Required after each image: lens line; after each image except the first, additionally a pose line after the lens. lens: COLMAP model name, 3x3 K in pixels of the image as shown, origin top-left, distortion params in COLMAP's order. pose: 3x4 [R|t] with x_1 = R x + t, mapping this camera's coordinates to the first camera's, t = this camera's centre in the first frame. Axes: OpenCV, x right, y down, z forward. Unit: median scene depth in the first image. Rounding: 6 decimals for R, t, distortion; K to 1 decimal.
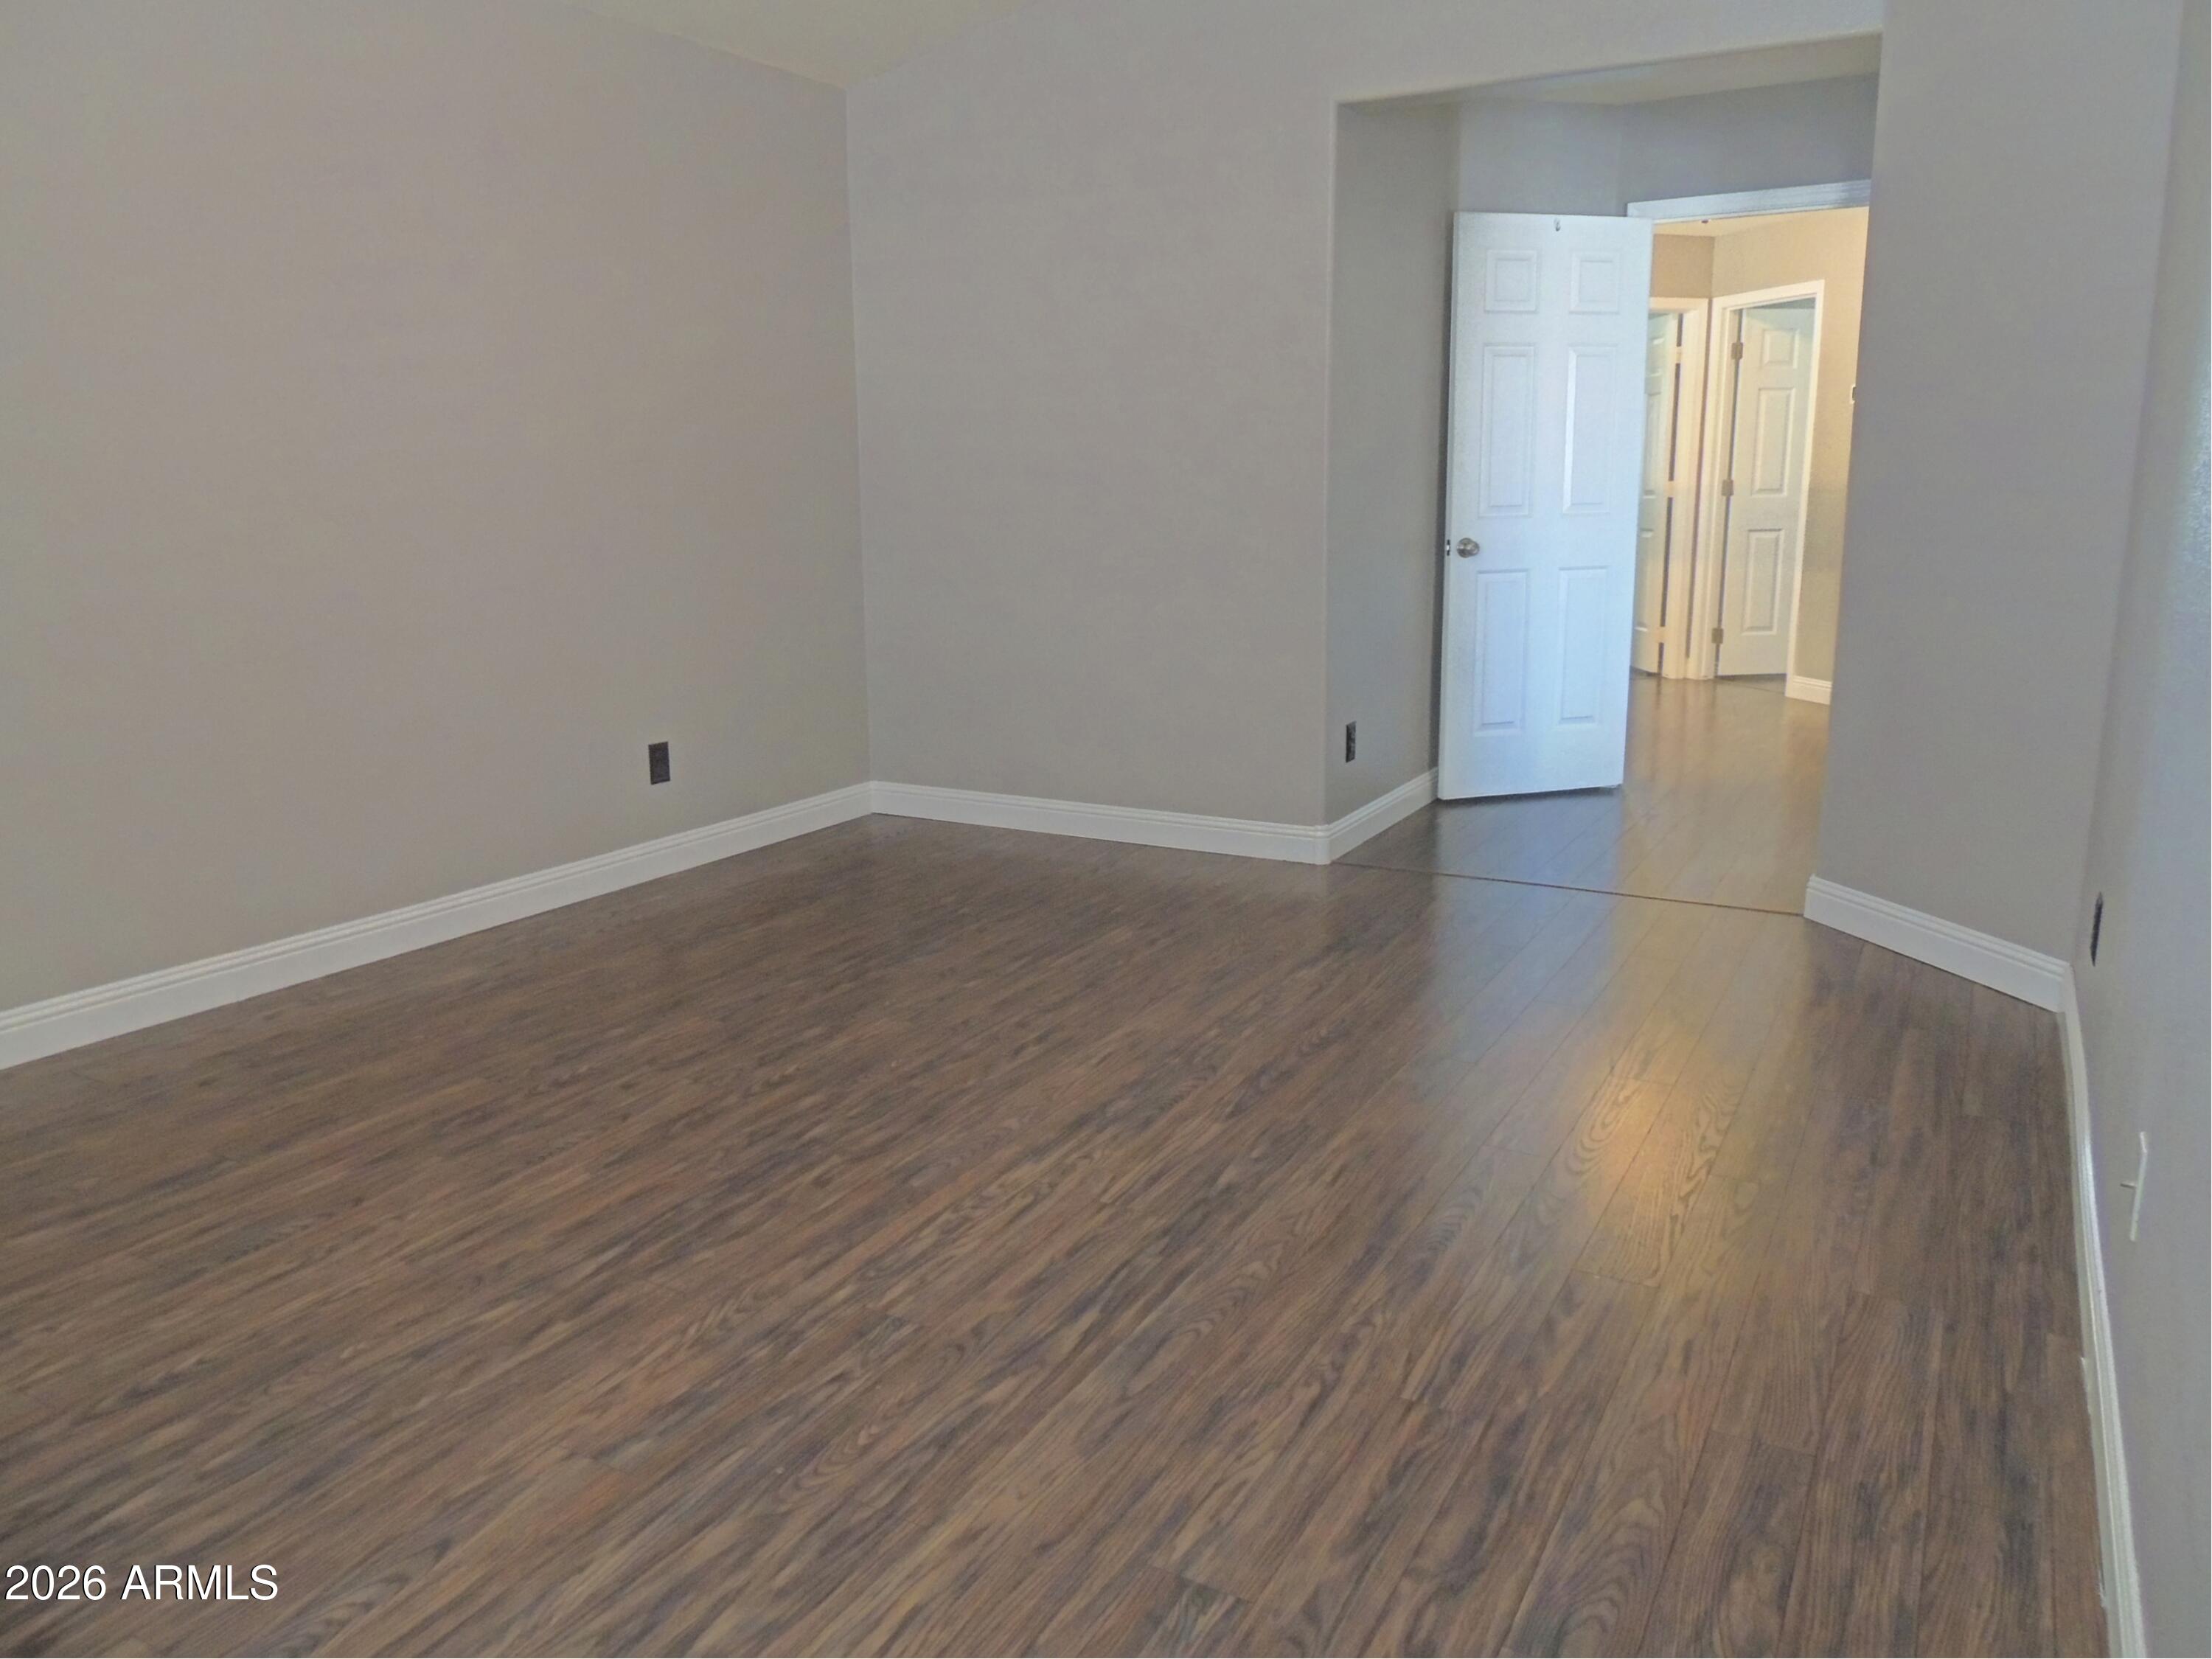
lens RADIAL K [[1545.3, 0, 1105.1], [0, 1545.3, 823.5], [0, 0, 1]] dist [-0.030128, 0.000318]
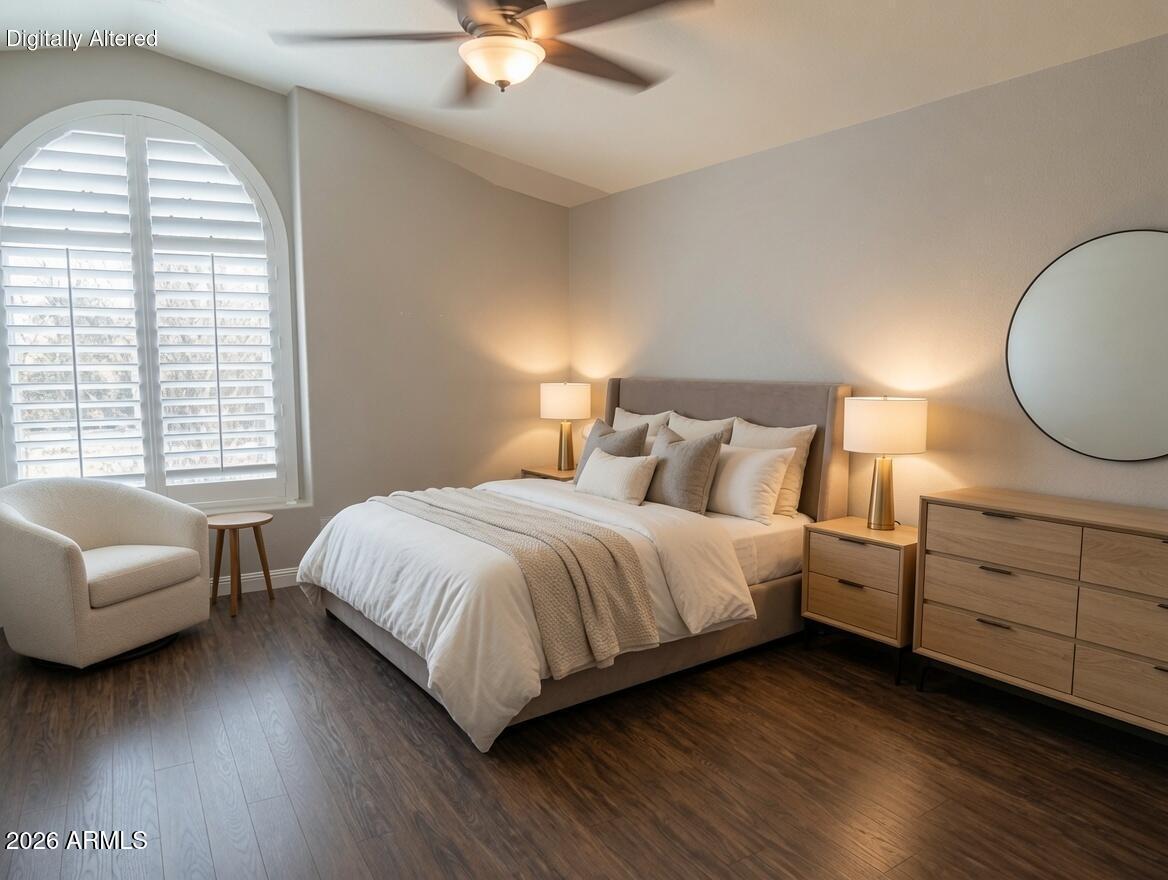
lens RADIAL K [[825.3, 0, 584.0], [0, 825.3, 440.0], [0, 0, 1]] dist [-0.031595, 0.000322]
pose [[-0.520744, 0.098829, -0.847973, 0.668775], [-0.178932, 0.958580, 0.221603, -0.403864], [0.834751, 0.267128, -0.481491, 1.437386]]
